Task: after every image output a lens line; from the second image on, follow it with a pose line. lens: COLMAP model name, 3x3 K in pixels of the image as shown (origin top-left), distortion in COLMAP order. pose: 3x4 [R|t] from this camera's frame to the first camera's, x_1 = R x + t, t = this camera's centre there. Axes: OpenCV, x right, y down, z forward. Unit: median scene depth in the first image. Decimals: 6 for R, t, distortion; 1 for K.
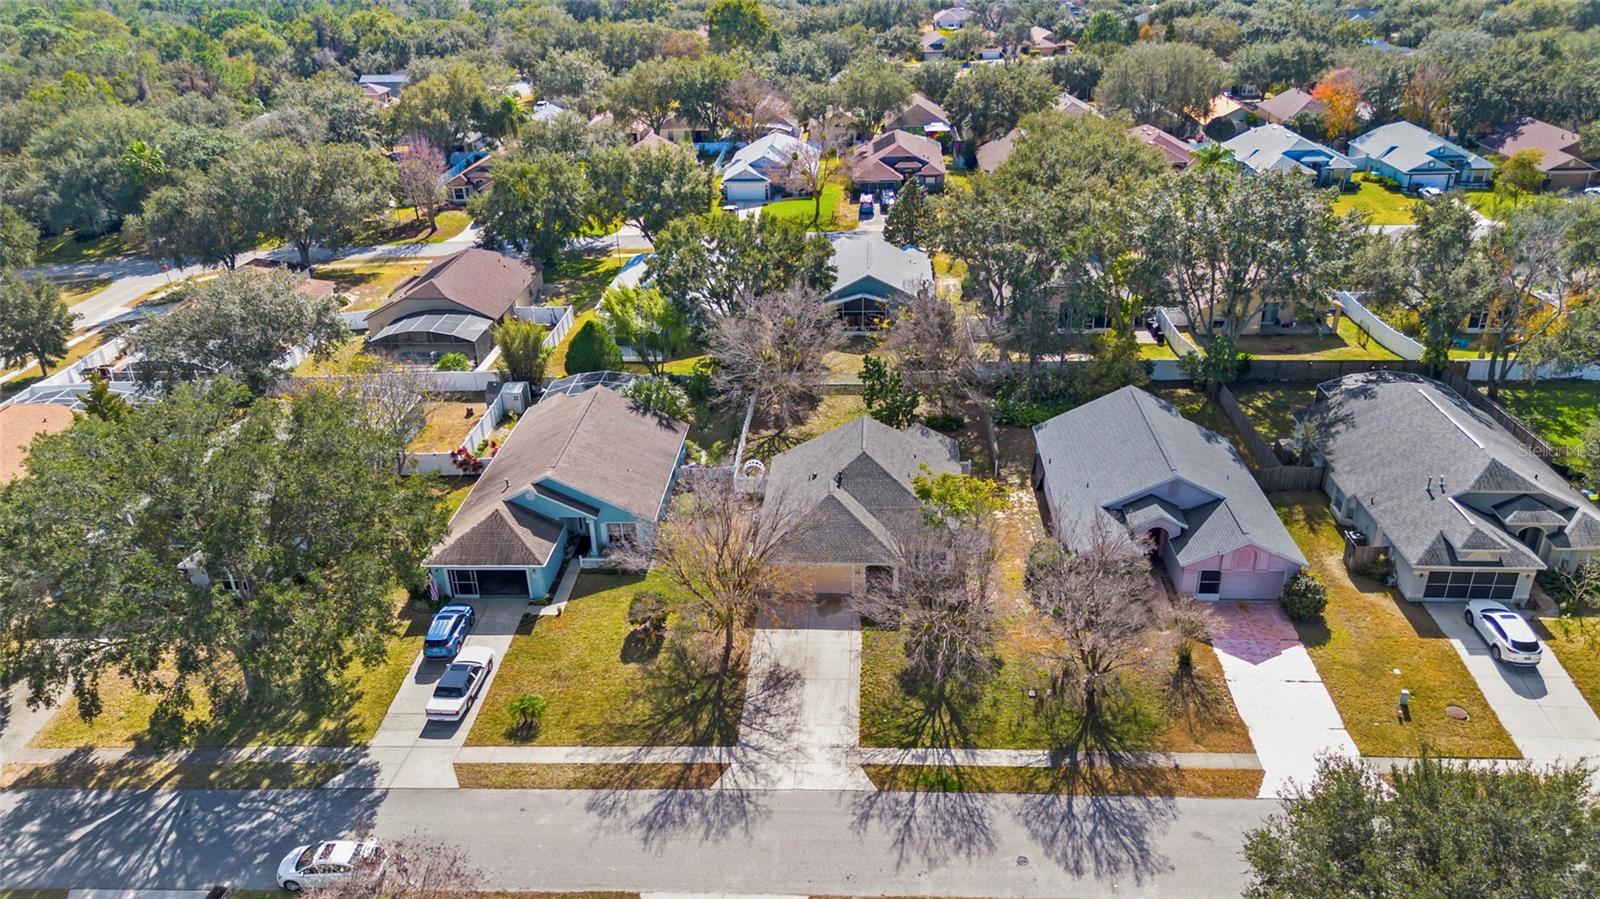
lens RADIAL K [[1148.6, 0, 800.0], [0, 1148.6, 449.5], [0, 0, 1]] dist [0.084414, -0.076172]
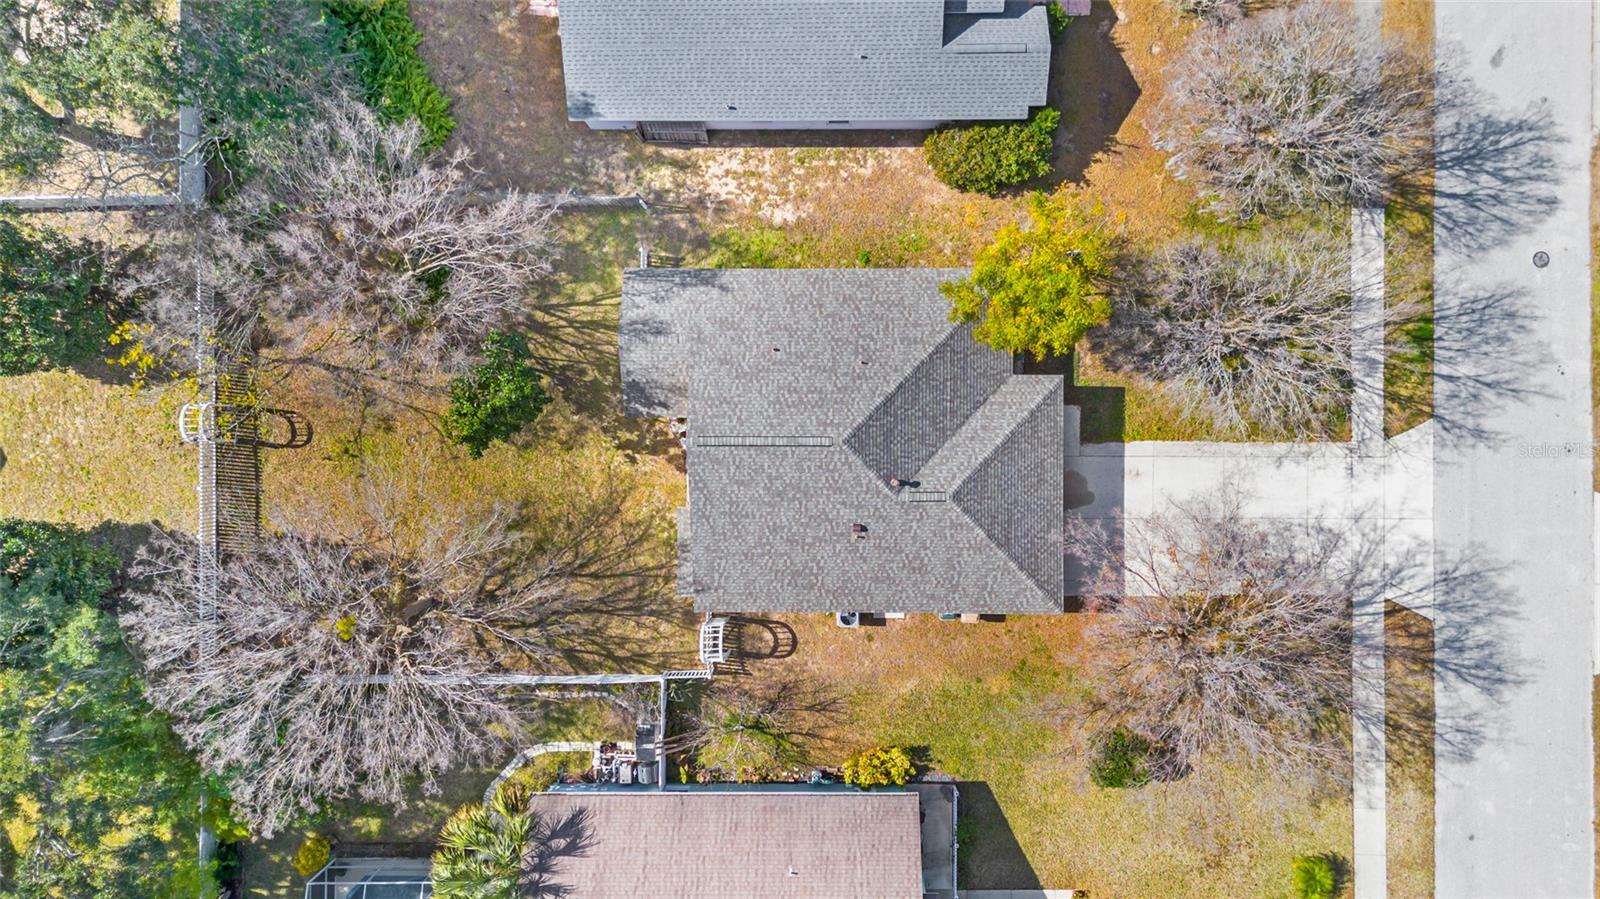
lens RADIAL K [[1148.6, 0, 800.0], [0, 1148.6, 449.5], [0, 0, 1]] dist [0.084414, -0.076172]
pose [[-0.062413, -0.997753, 0.024365, 0.052922], [0.435469, -0.005258, 0.900189, -0.668333], [-0.898038, 0.066794, 0.434818, 1.042064]]
